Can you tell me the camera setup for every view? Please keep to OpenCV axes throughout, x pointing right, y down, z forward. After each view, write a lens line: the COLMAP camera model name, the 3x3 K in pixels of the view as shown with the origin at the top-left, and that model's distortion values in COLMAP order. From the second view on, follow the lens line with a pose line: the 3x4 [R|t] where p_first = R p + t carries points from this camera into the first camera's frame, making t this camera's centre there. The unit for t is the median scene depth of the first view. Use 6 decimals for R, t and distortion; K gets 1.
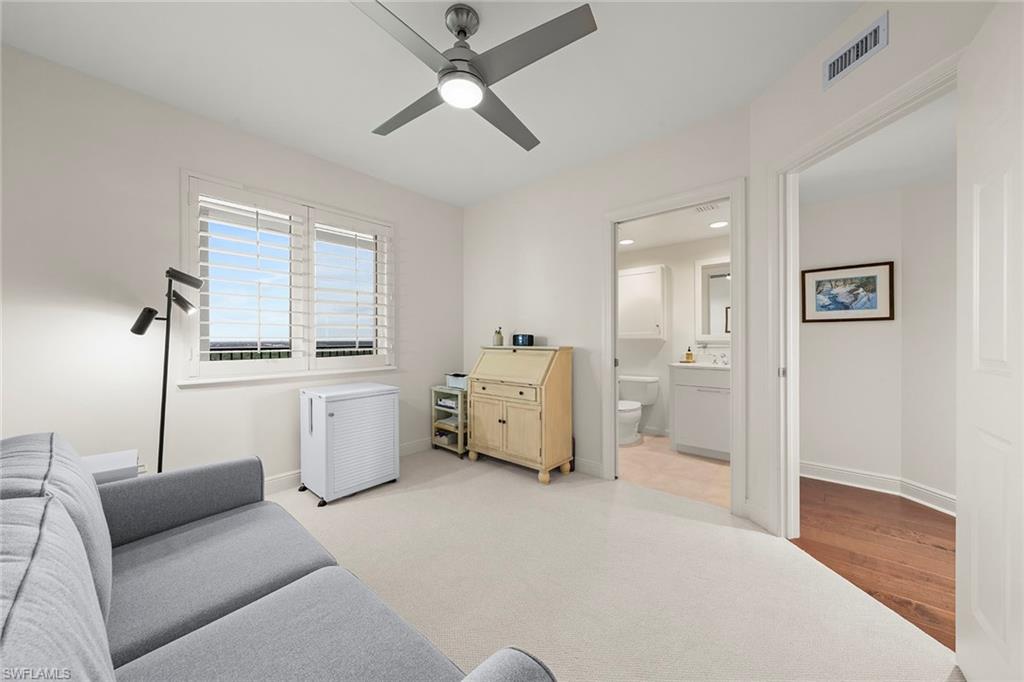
lens RADIAL K [[351.1, 0, 513.5], [0, 351.1, 340.1], [0, 0, 1]] dist [-0.000559, -0.000055]
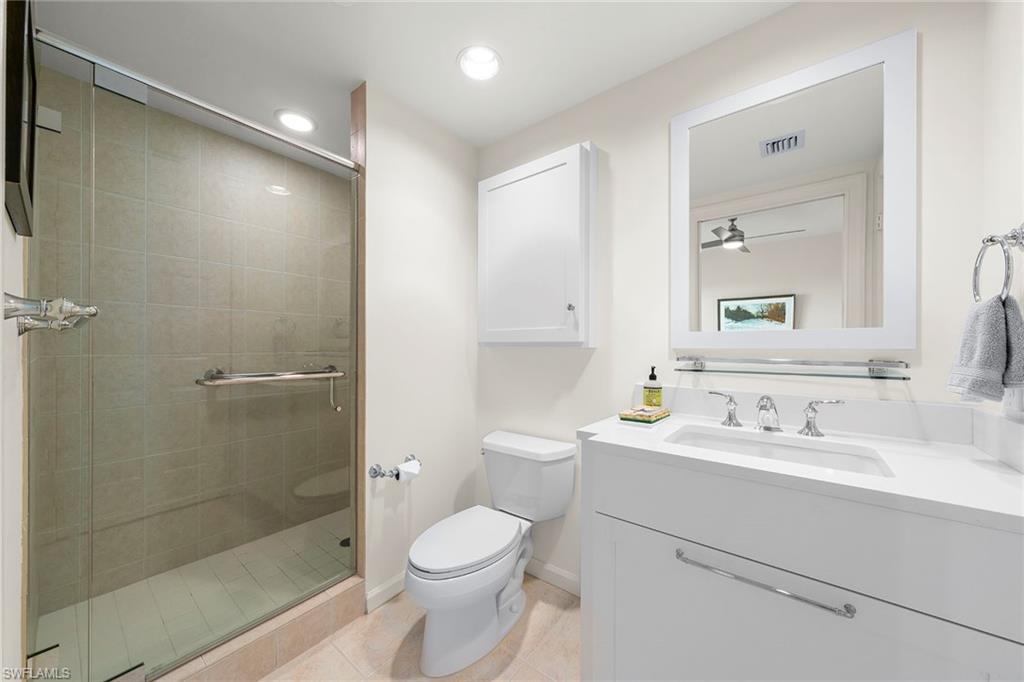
lens RADIAL K [[361.8, 0, 512.0], [0, 361.8, 341.0], [0, 0, 1]] dist [0.000258, -0.000005]
pose [[0.998982, 0.003245, 0.044997, 0.334659], [-0.002934, 0.999971, -0.006969, -0.002957], [-0.045019, 0.006830, 0.998963, 0.629707]]
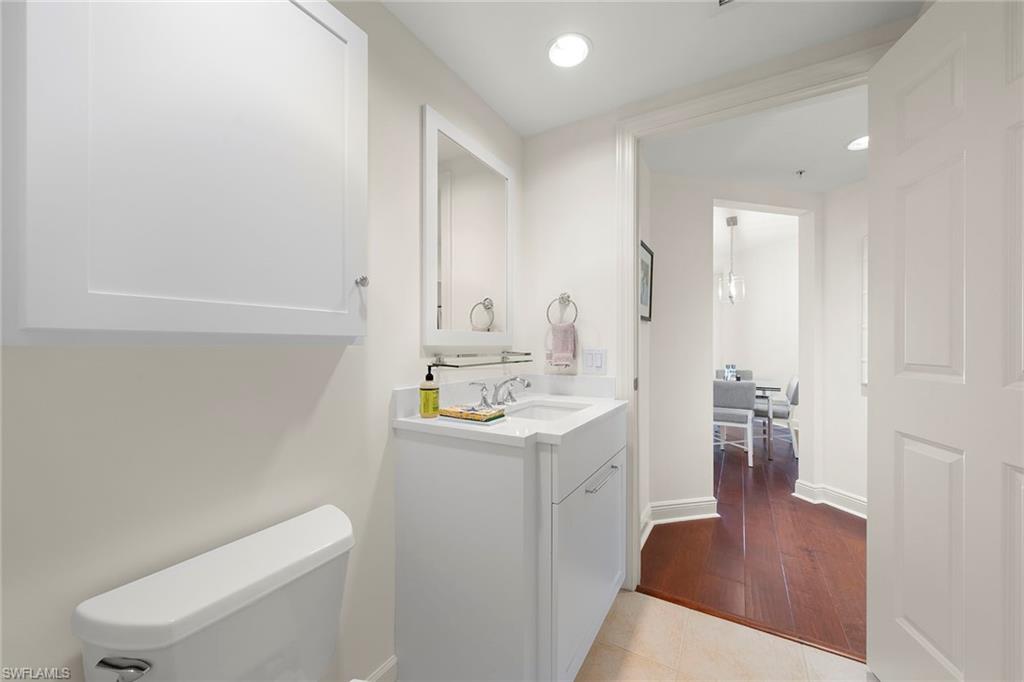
lens RADIAL K [[387.8, 0, 508.8], [0, 387.8, 340.1], [0, 0, 1]] dist [0.000200, -0.000057]
pose [[-0.172211, 0.015846, 0.984933, 0.143484], [-0.002043, 0.999863, -0.016443, 0.001732], [-0.985058, -0.004844, -0.172155, 0.952554]]
